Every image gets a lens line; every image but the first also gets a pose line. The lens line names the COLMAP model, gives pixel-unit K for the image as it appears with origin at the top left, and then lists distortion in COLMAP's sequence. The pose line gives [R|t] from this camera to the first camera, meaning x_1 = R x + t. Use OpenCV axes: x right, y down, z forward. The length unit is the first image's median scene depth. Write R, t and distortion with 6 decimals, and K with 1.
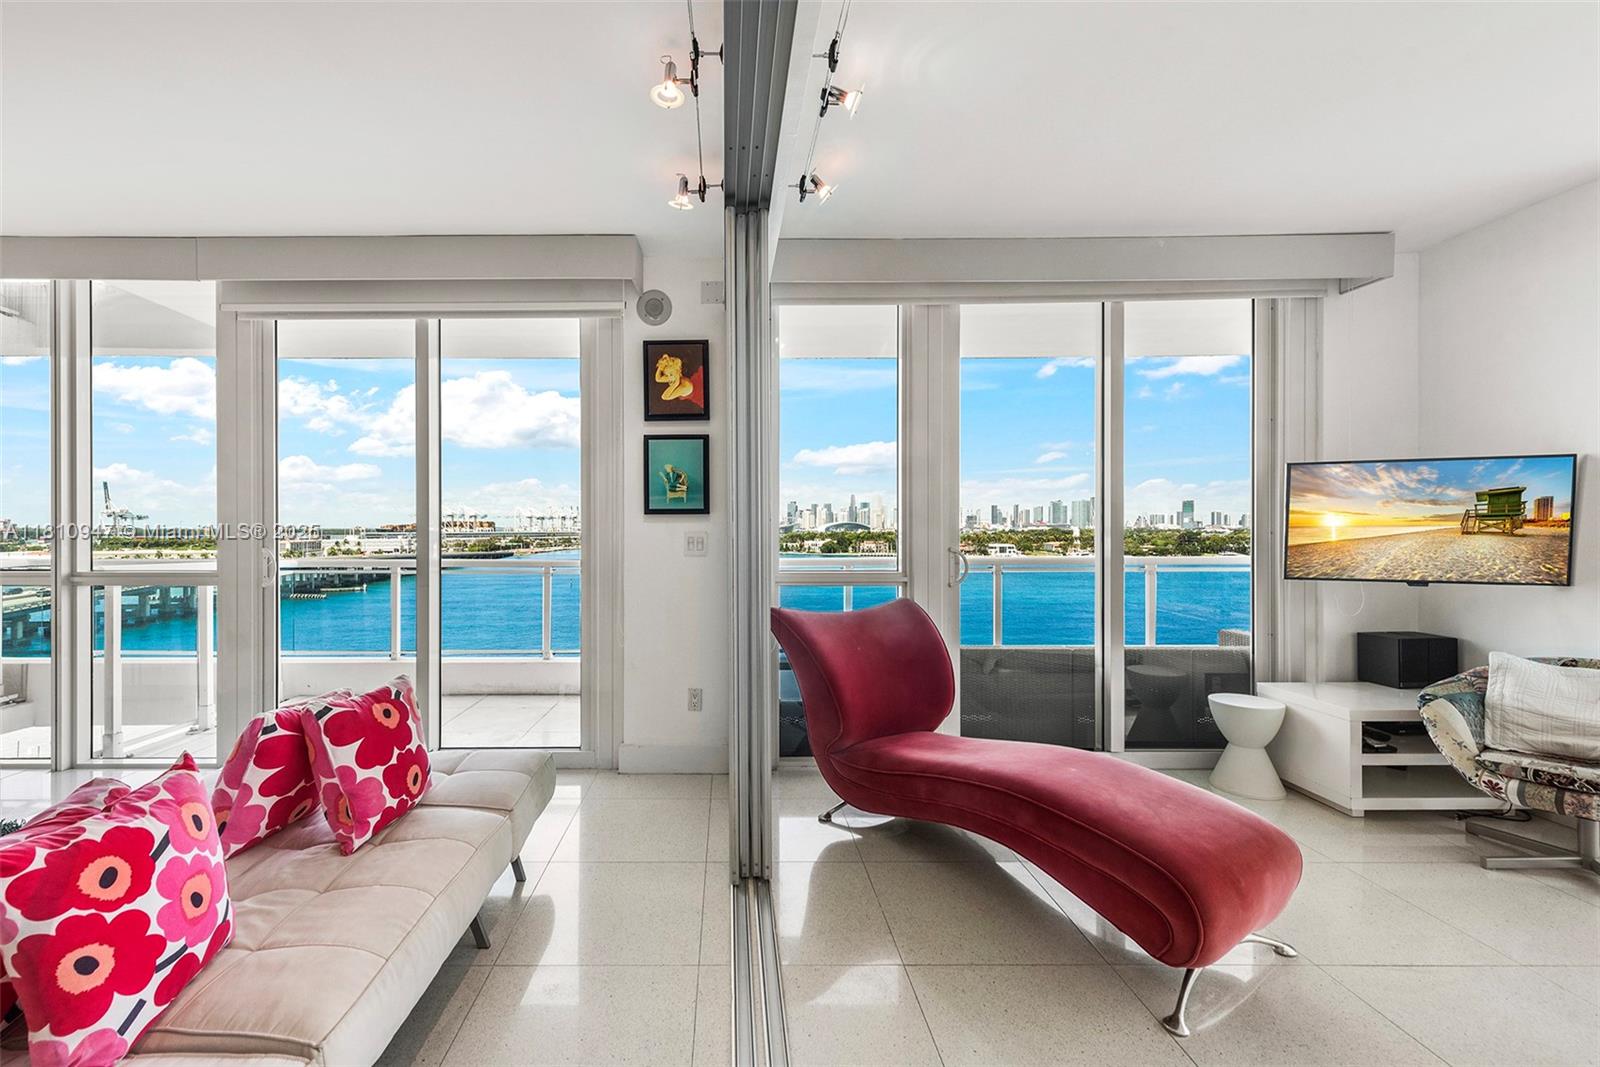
lens RADIAL K [[705.1, 0, 731.0], [0, 705.1, 520.3], [0, 0, 1]] dist [-0.001954, -0.000298]
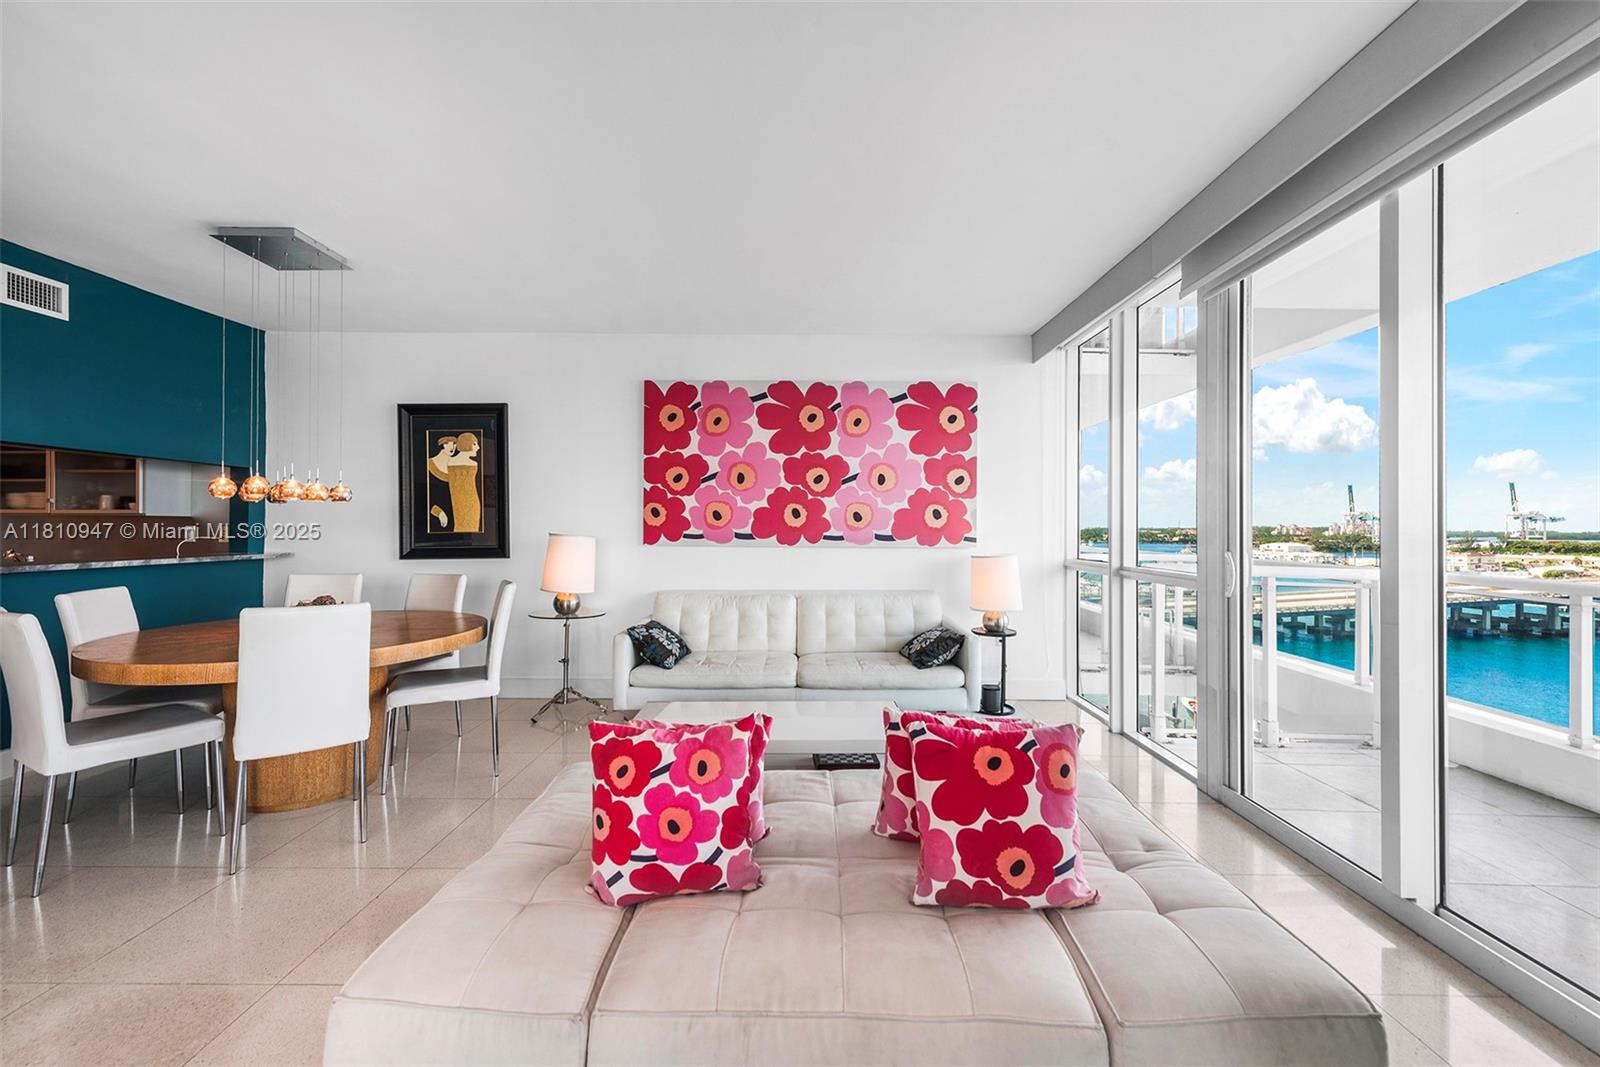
lens RADIAL K [[643.7, 0, 797.4], [0, 643.7, 518.8], [0, 0, 1]] dist [0.001388, -0.000067]
pose [[-0.023228, -0.011934, -0.999659, 0.130001], [0.004576, 0.999917, -0.012044, 0.005012], [0.999720, -0.004854, -0.023172, 0.439782]]
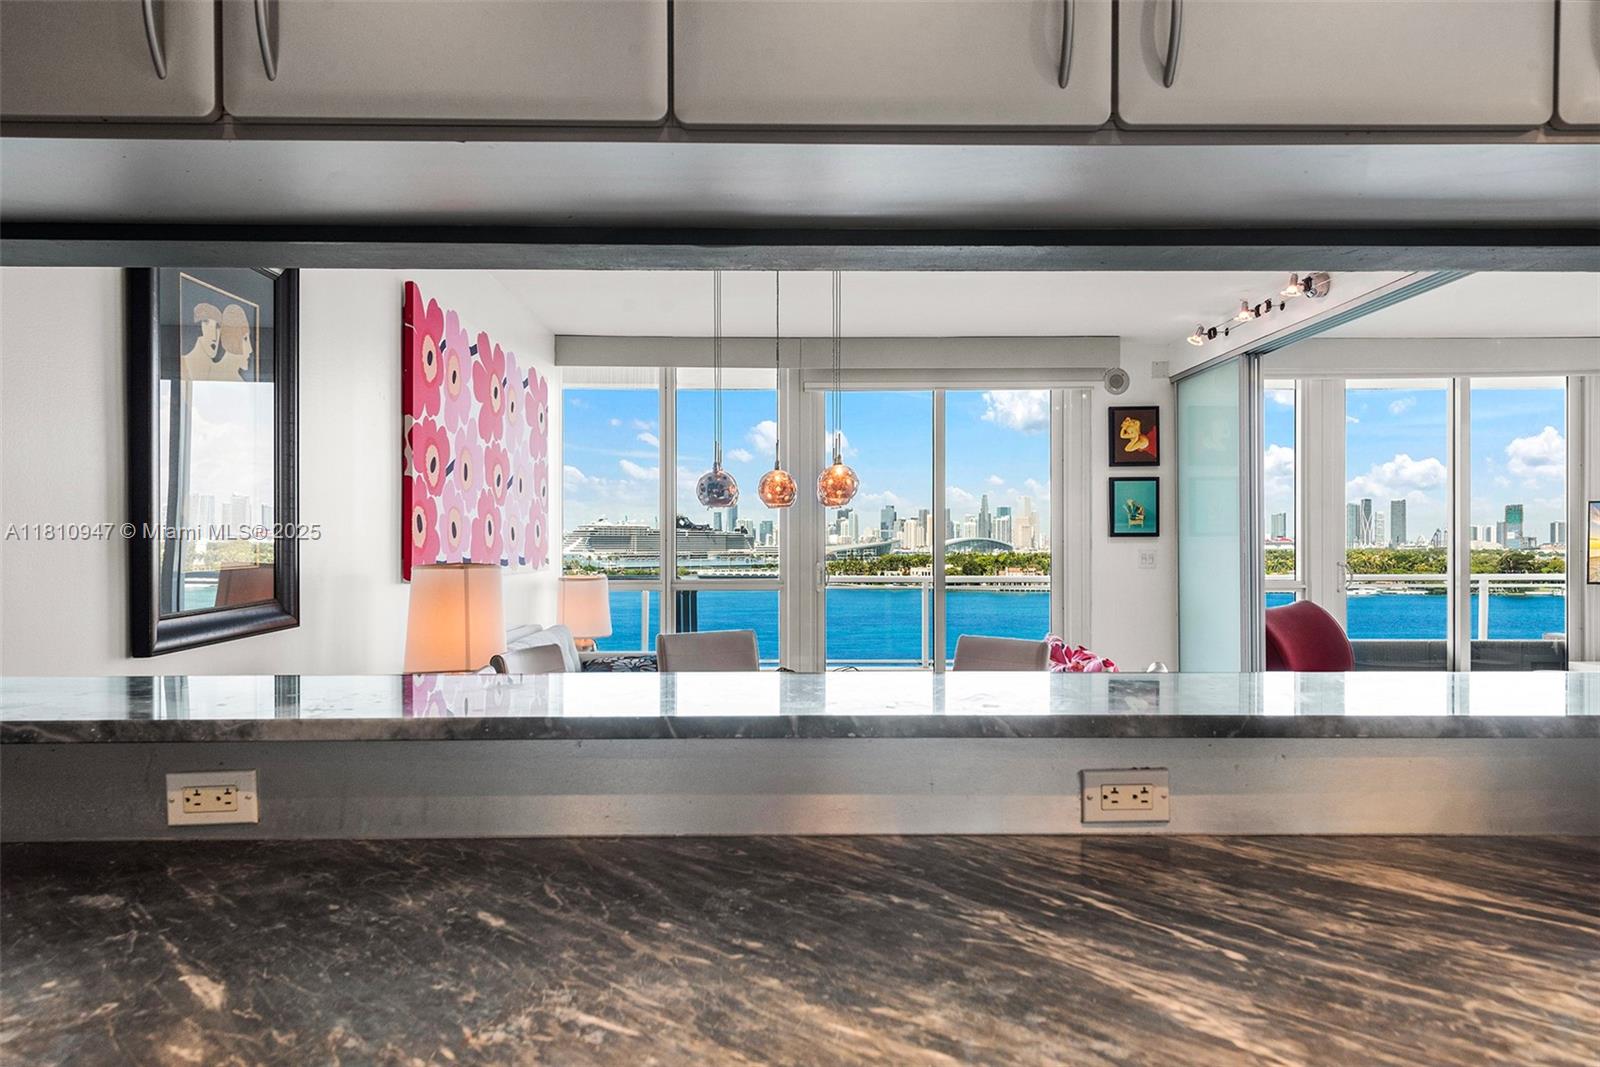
lens RADIAL K [[1106.0, 0, 800.0], [0, 1106.0, 533.5], [0, 0, 1]] dist [-0.001999, 0.001254]
pose [[0.999998, 0.000738, 0.002051, -0.718399], [-0.000735, 0.999999, -0.001461, -0.011433], [-0.002052, 0.001460, 0.999997, -1.095826]]
